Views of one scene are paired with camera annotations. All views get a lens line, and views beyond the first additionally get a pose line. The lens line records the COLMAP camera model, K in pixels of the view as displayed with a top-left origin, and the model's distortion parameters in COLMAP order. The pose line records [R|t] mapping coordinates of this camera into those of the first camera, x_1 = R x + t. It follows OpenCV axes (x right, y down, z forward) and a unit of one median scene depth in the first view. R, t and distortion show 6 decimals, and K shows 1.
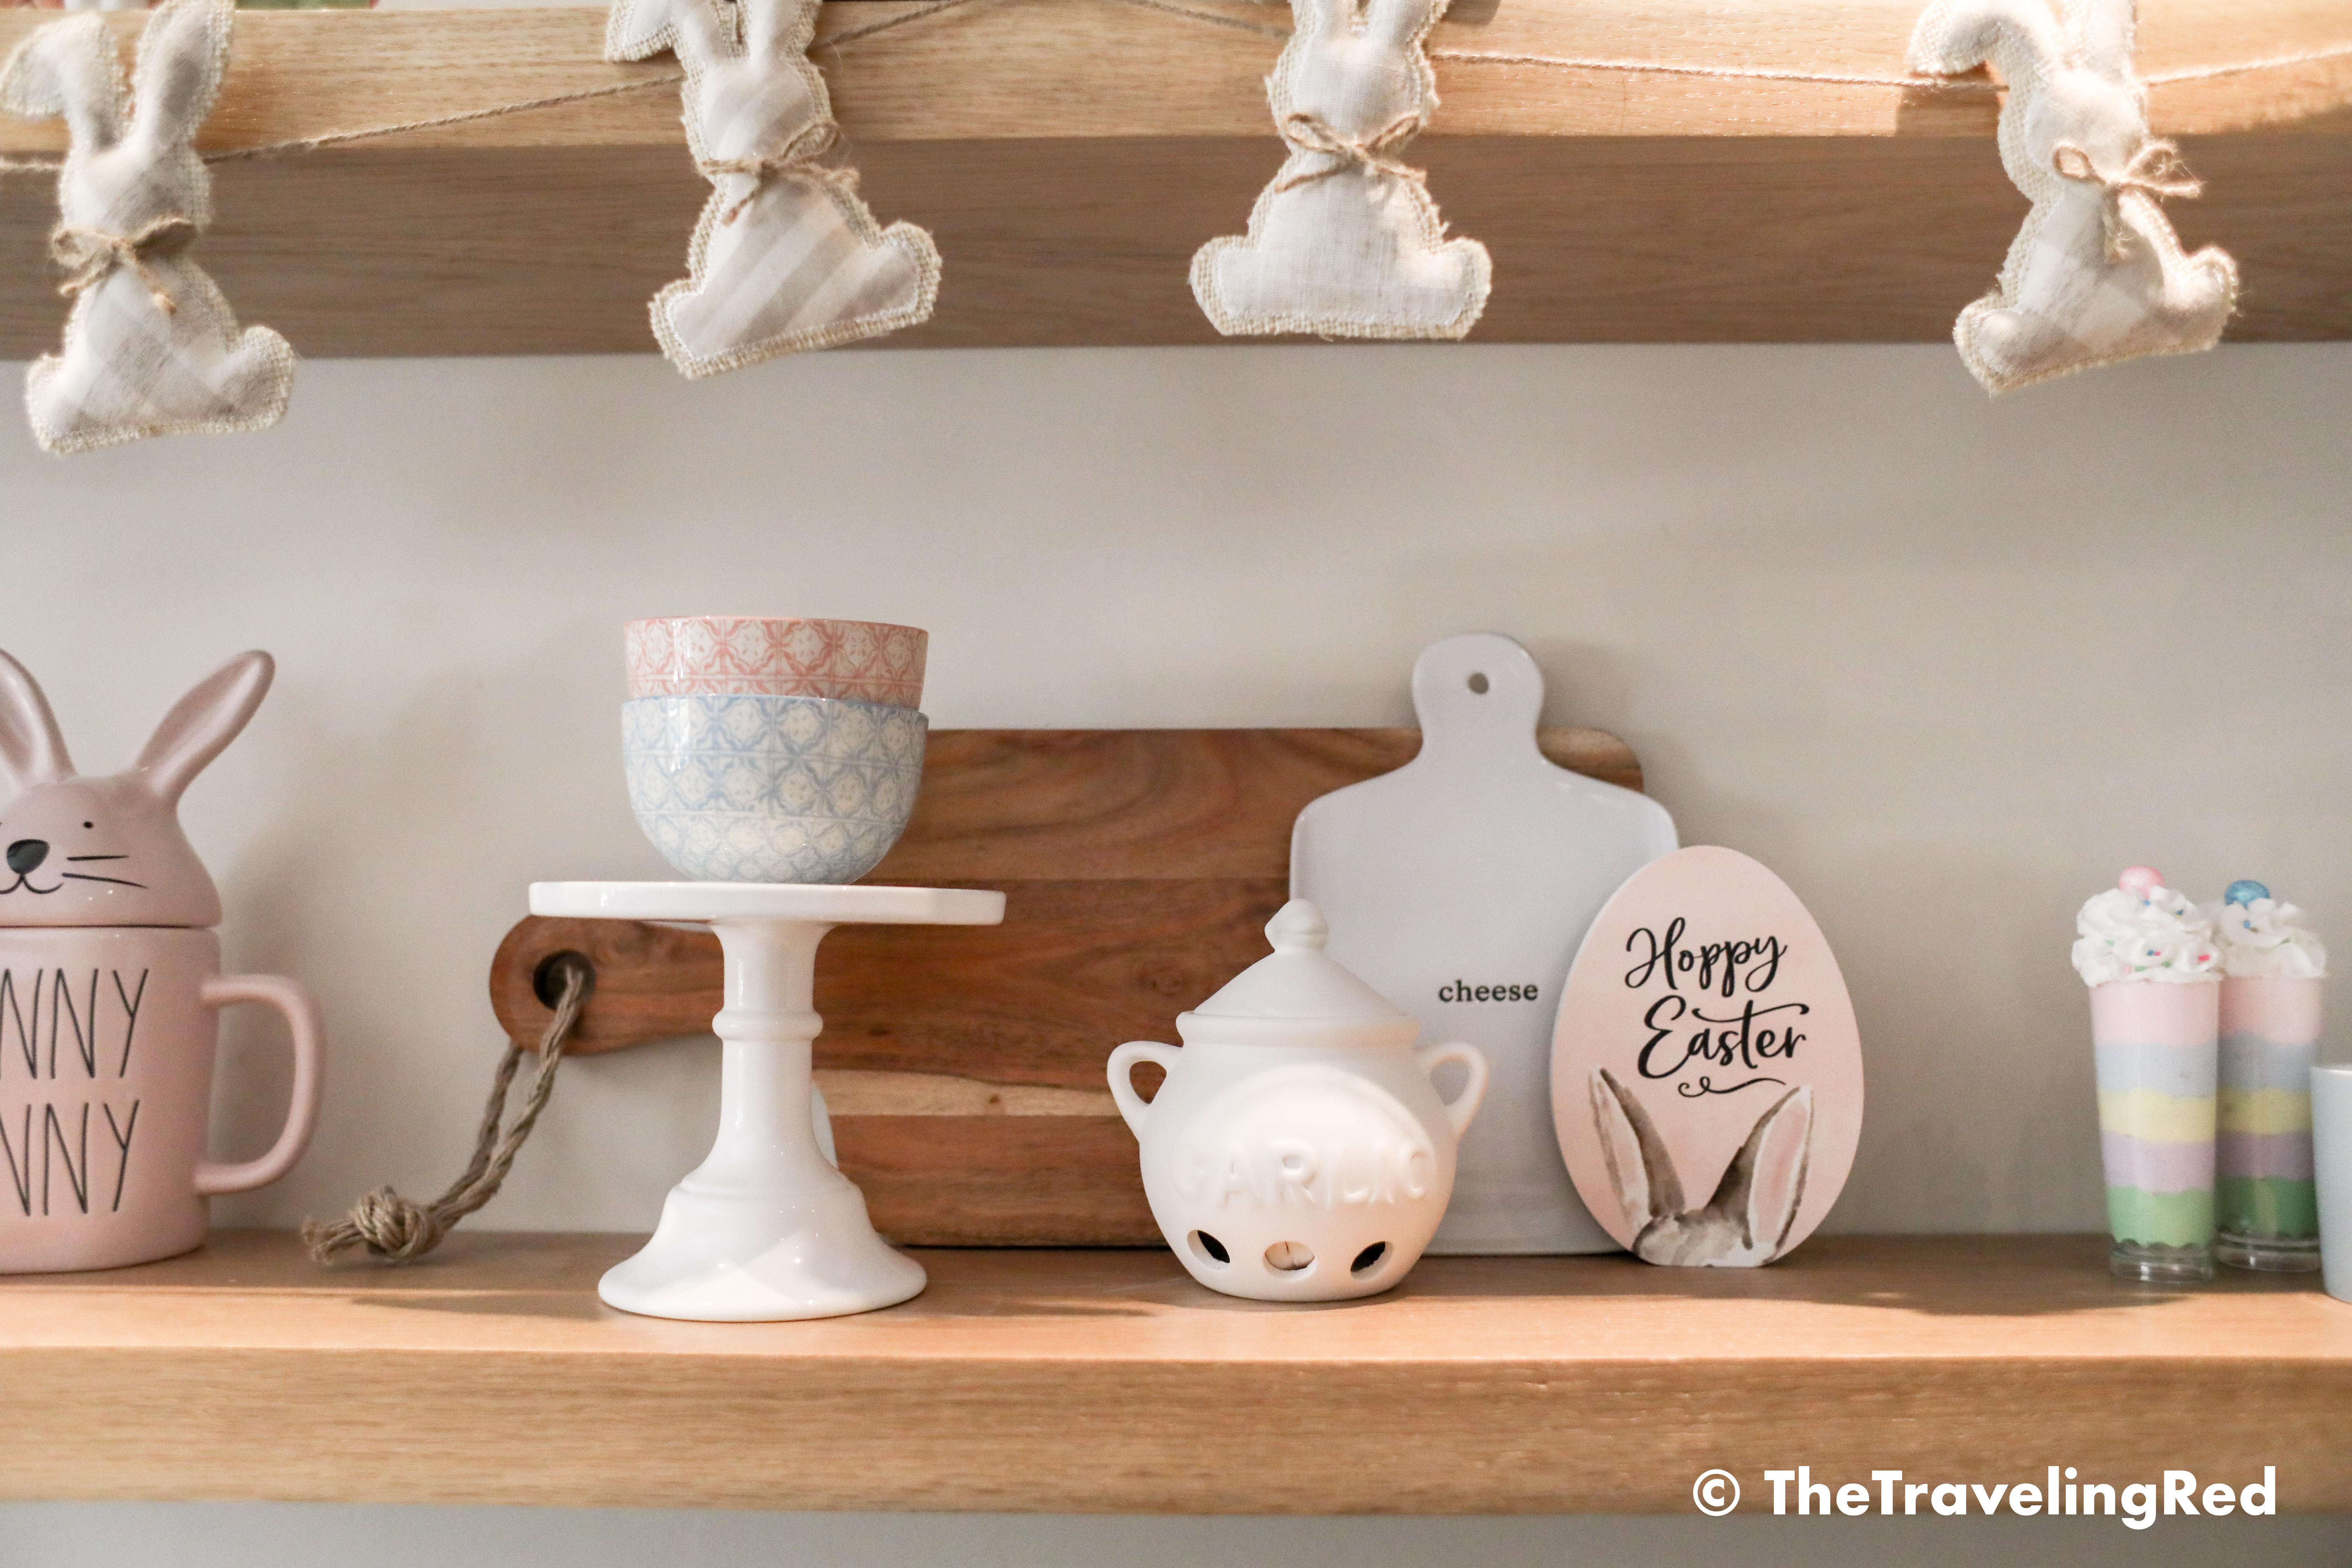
lens RADIAL K [[1889.4, 0, 1170.7], [0, 1889.4, 790.4], [0, 0, 1]] dist [-0.104345, 0.129201]
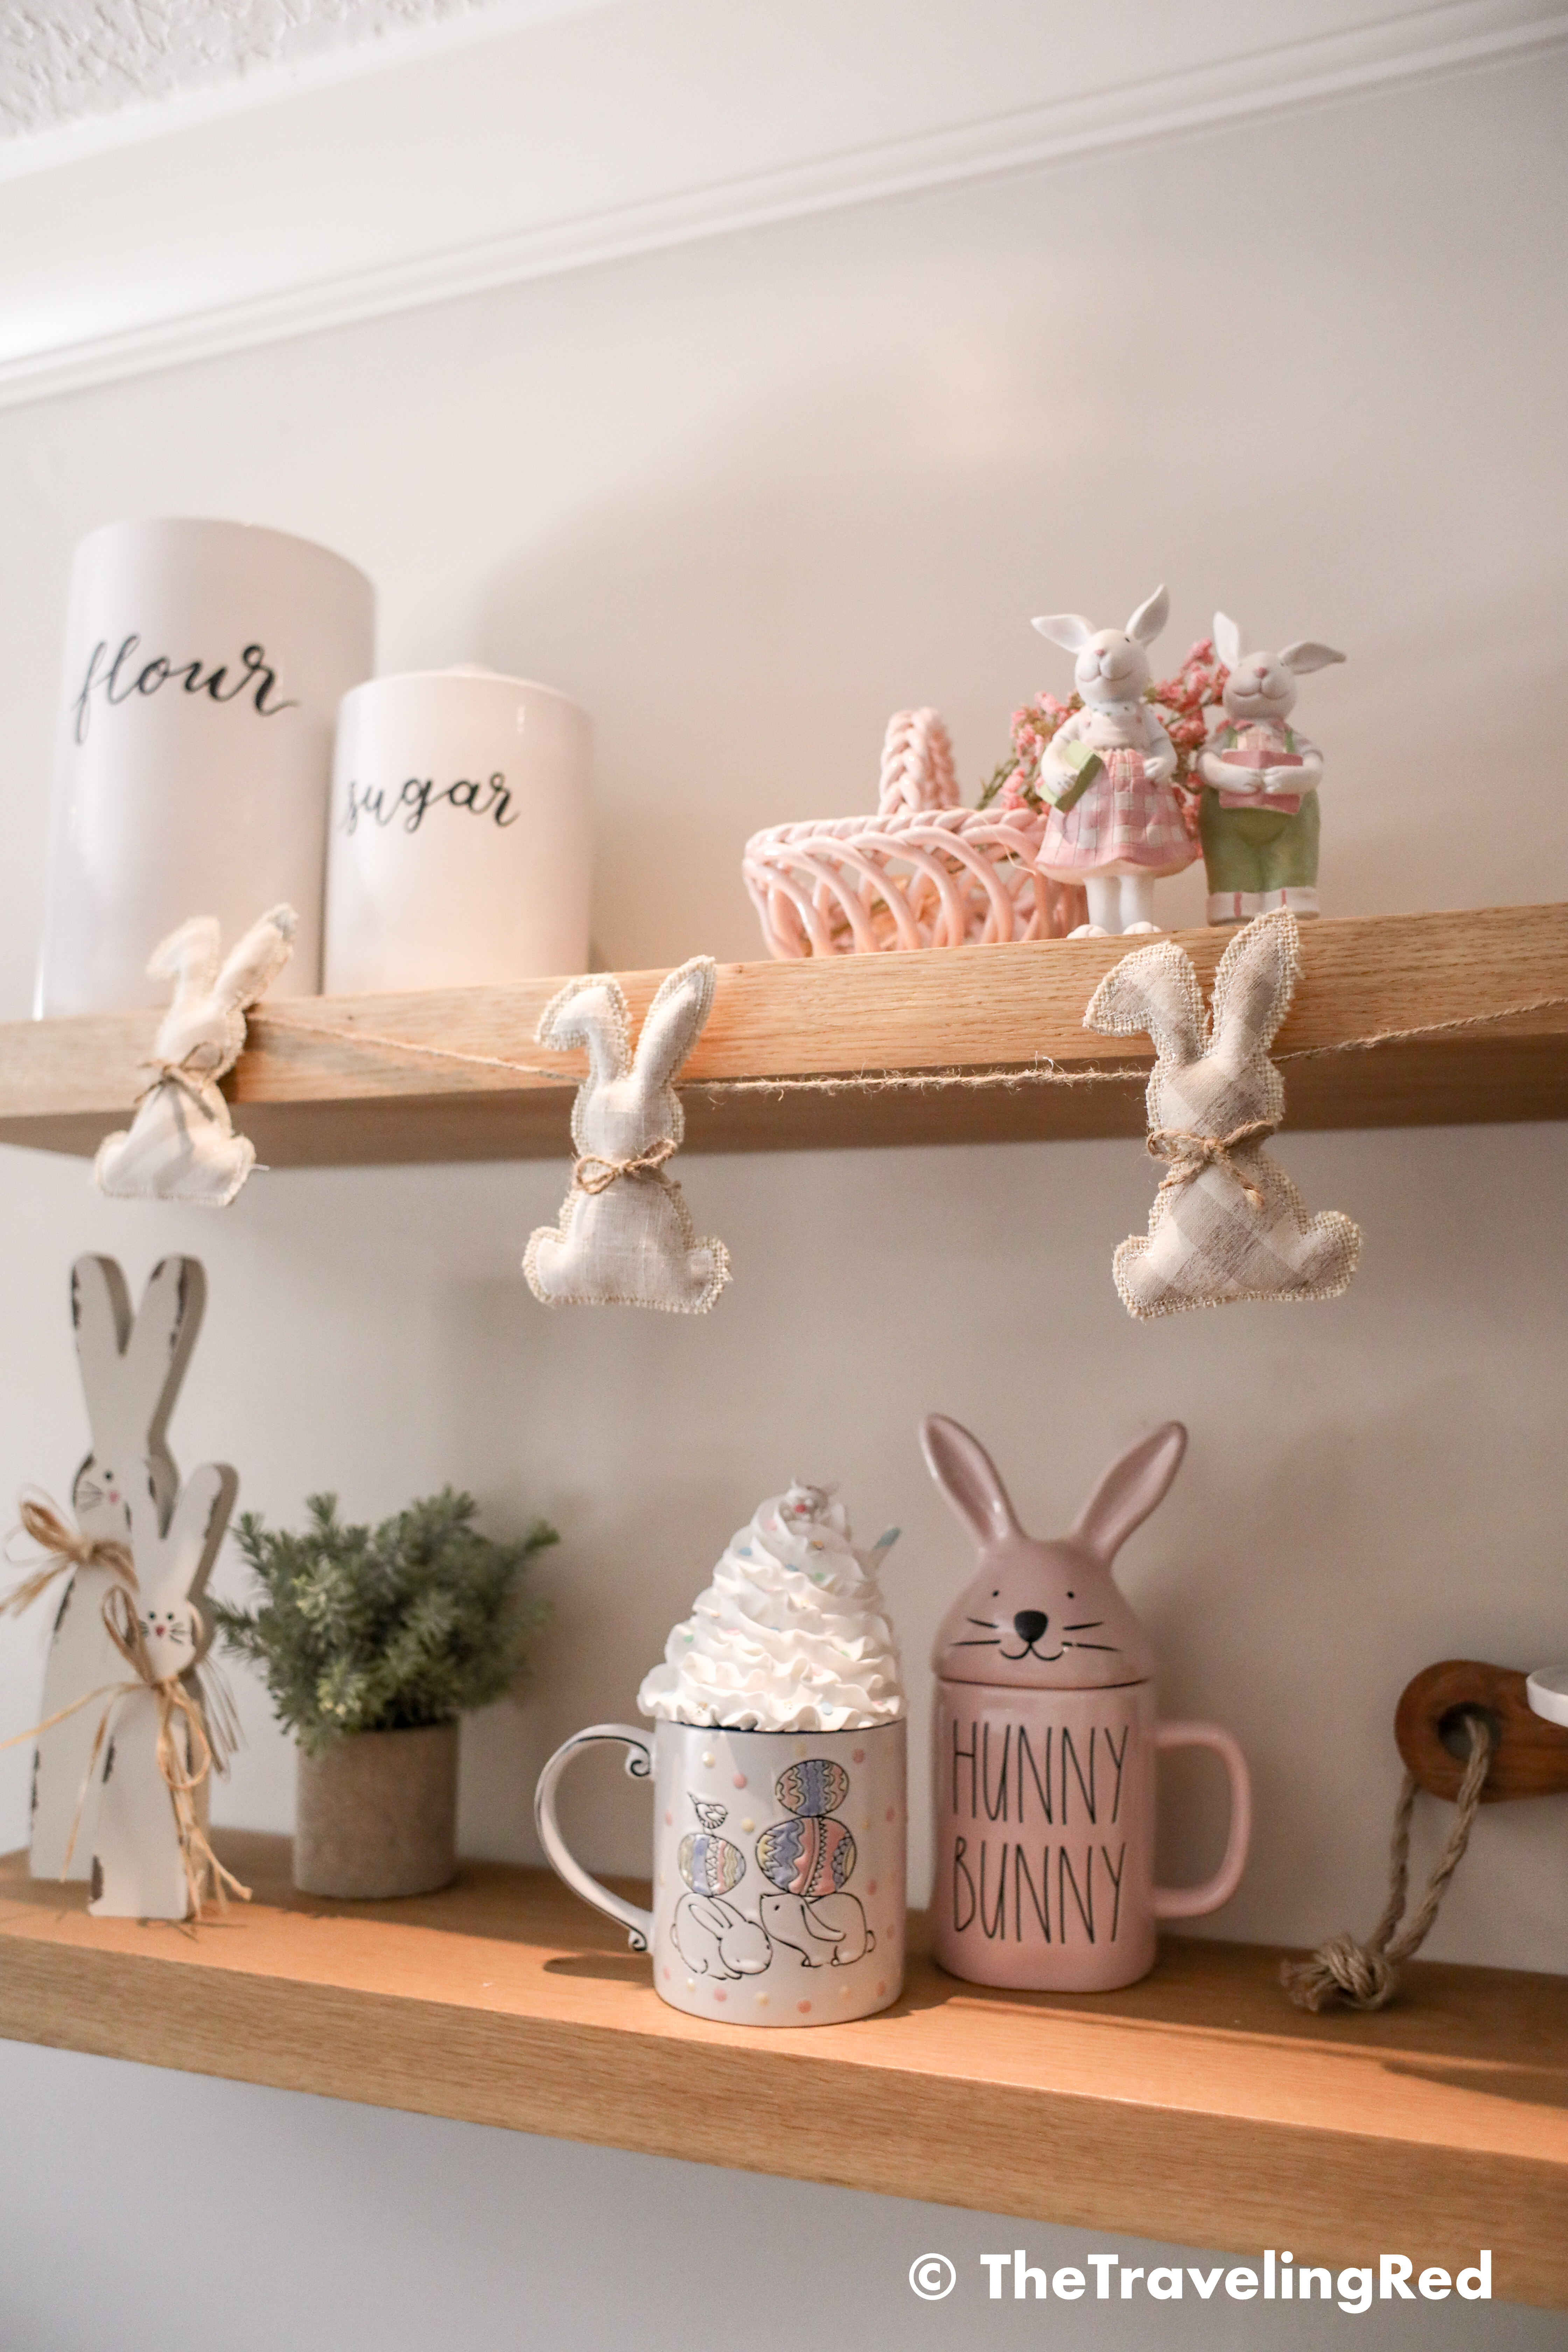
lens RADIAL K [[1889.4, 0, 786.8], [0, 1889.4, 1186.9], [0, 0, 1]] dist [-0.104345, 0.129201]
pose [[0.939482, -0.030114, -0.341271, -0.387133], [0.016774, 0.998978, -0.041973, -0.208336], [0.342186, 0.033708, 0.939027, -0.172871]]
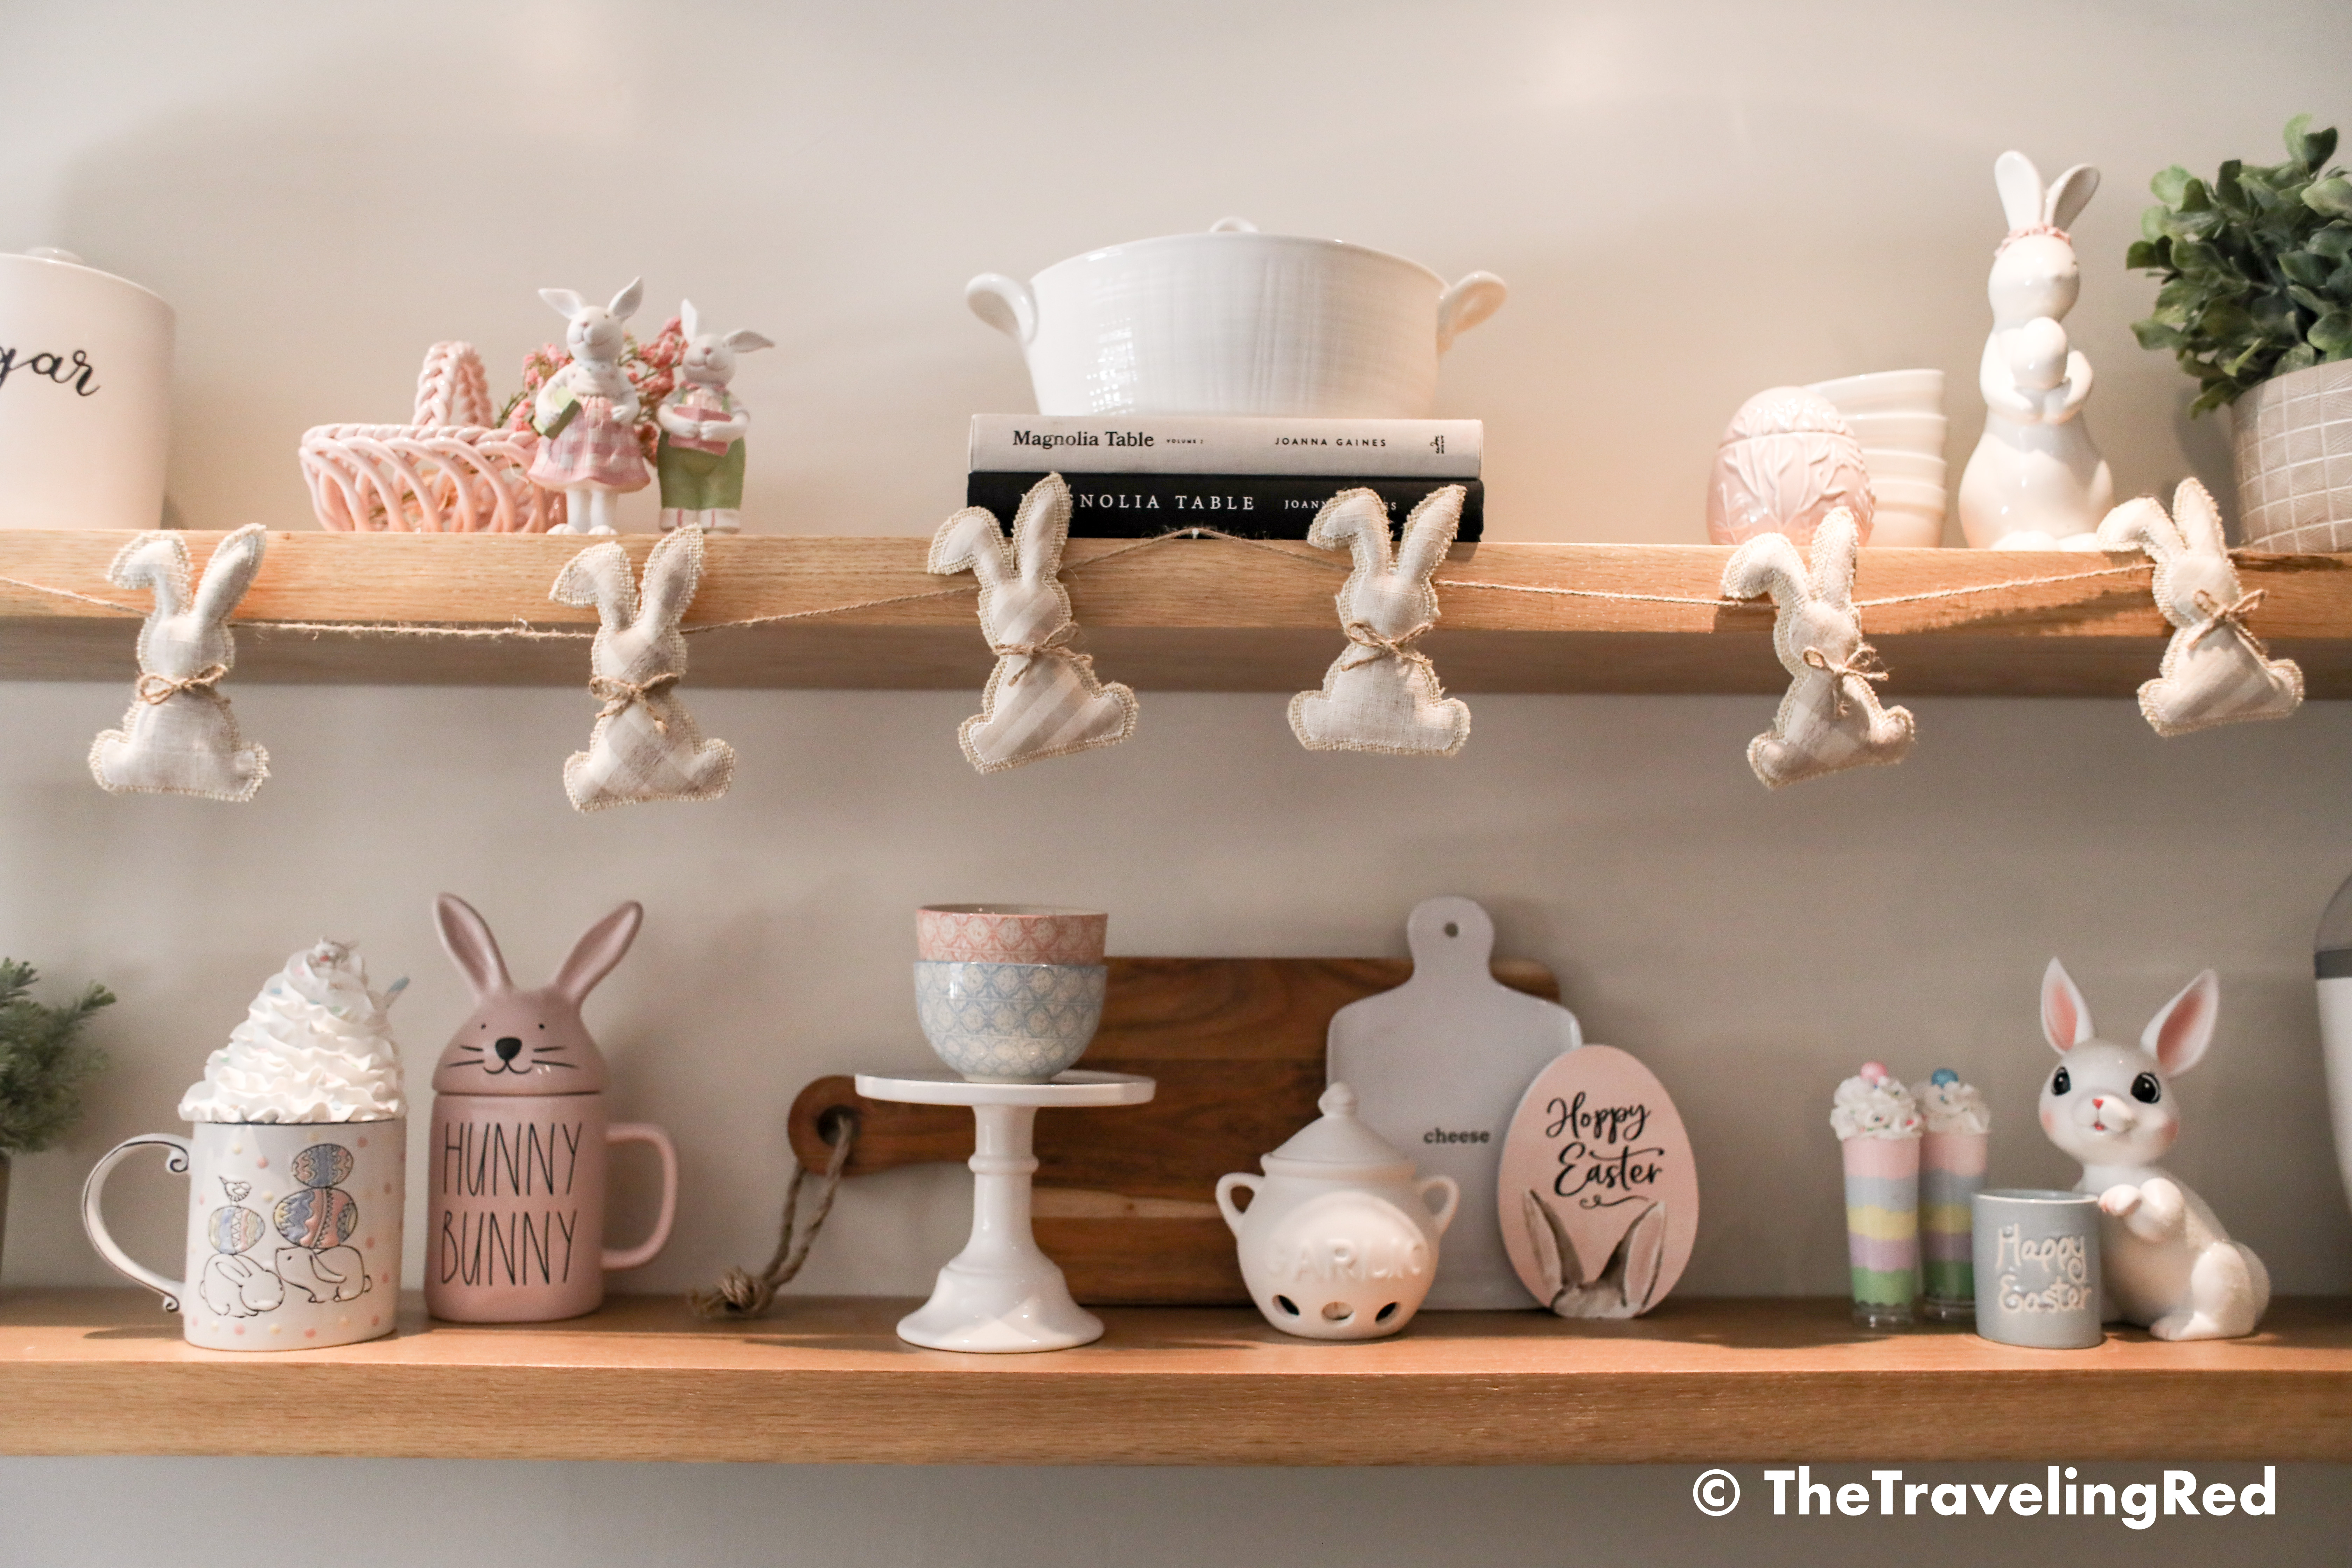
lens RADIAL K [[1889.4, 0, 1170.7], [0, 1889.4, 790.4], [0, 0, 1]] dist [-0.104345, 0.129201]
pose [[0.999242, 0.011054, 0.037320, -0.145448], [-0.010062, 0.999593, -0.026687, -0.154549], [-0.037599, 0.026291, 0.998947, -0.613602]]
